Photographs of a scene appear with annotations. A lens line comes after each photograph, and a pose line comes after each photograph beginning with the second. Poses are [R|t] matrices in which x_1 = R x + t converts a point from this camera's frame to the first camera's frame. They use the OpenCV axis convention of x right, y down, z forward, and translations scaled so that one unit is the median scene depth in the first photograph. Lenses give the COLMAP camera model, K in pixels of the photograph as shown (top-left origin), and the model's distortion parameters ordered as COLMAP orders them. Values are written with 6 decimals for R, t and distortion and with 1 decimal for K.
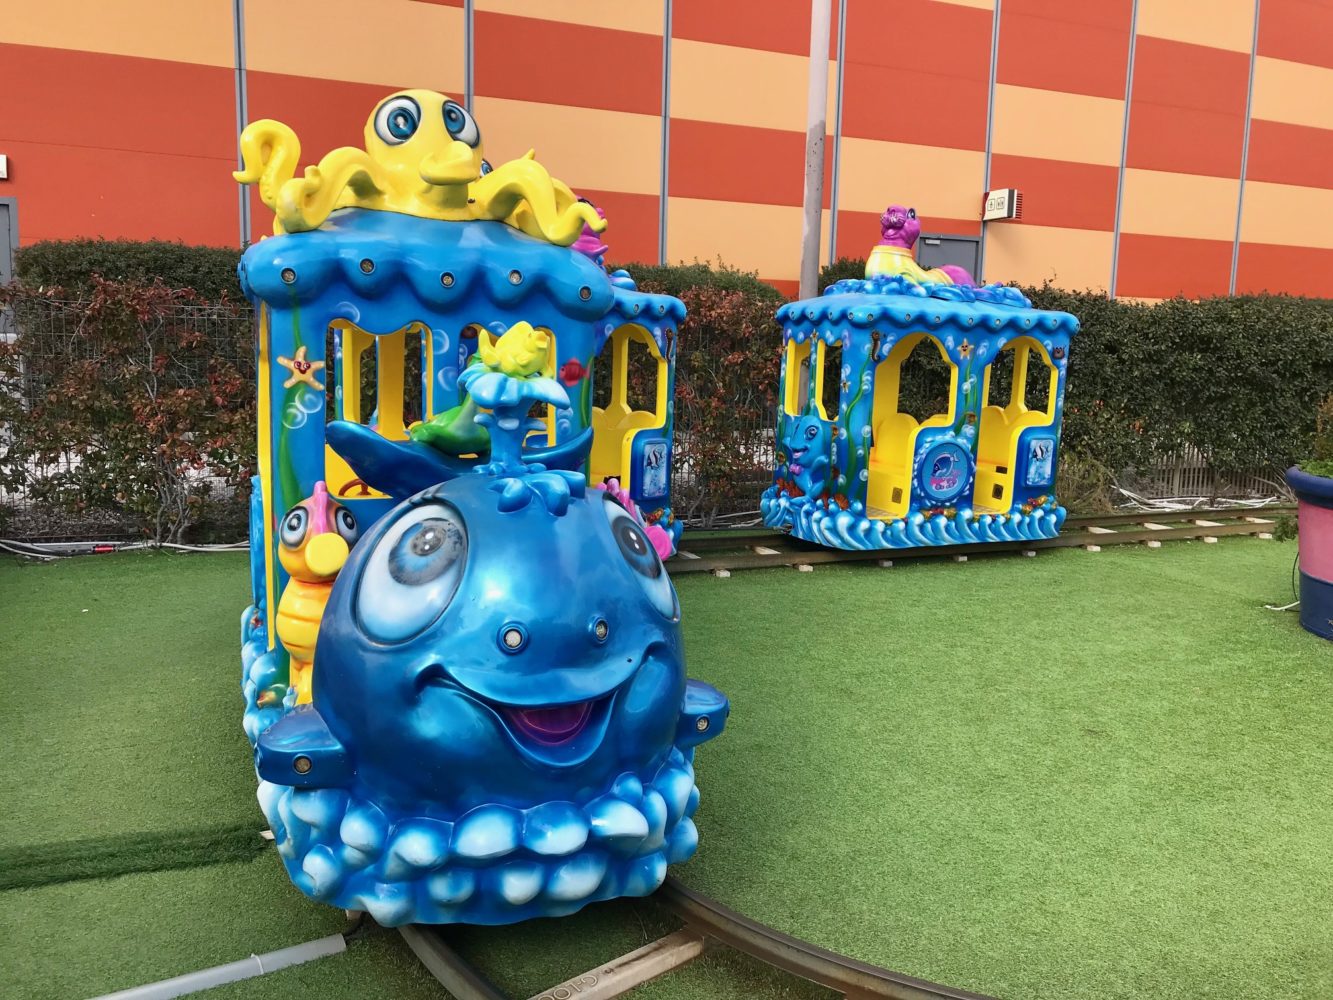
lens RADIAL K [[1096.4, 0, 666.5], [0, 1096.4, 500.0], [0, 0, 1]] dist [0.000068, 0.003691]
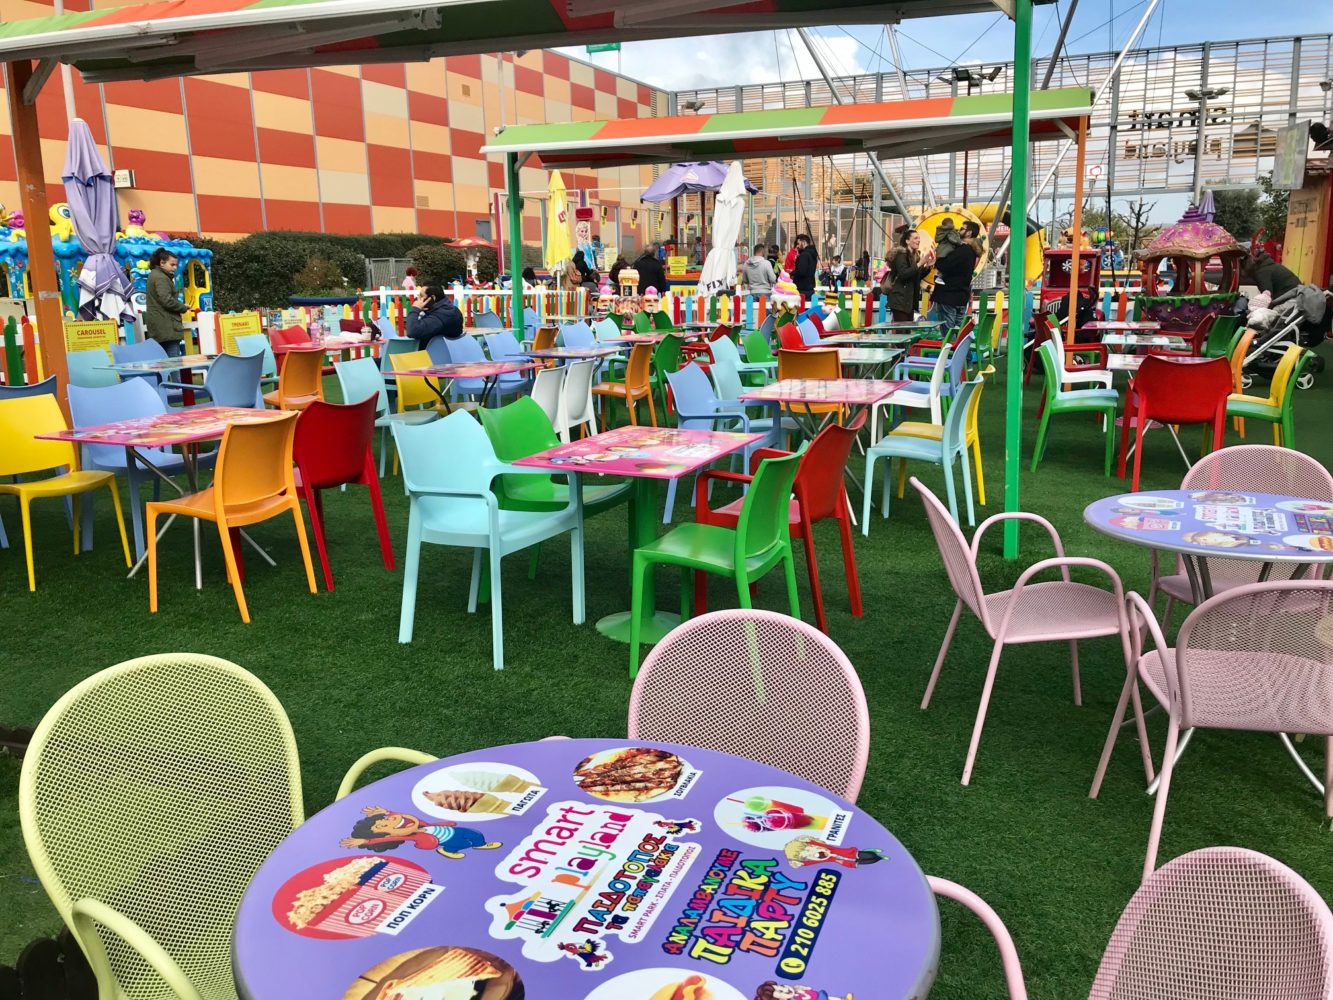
lens RADIAL K [[1096.4, 0, 666.5], [0, 1096.4, 500.0], [0, 0, 1]] dist [0.000068, 0.003691]
pose [[0.691205, -0.189471, 0.697378, -0.615604], [0.136600, 0.981876, 0.131376, 0.169062], [-0.709631, 0.004455, 0.704559, -1.226881]]
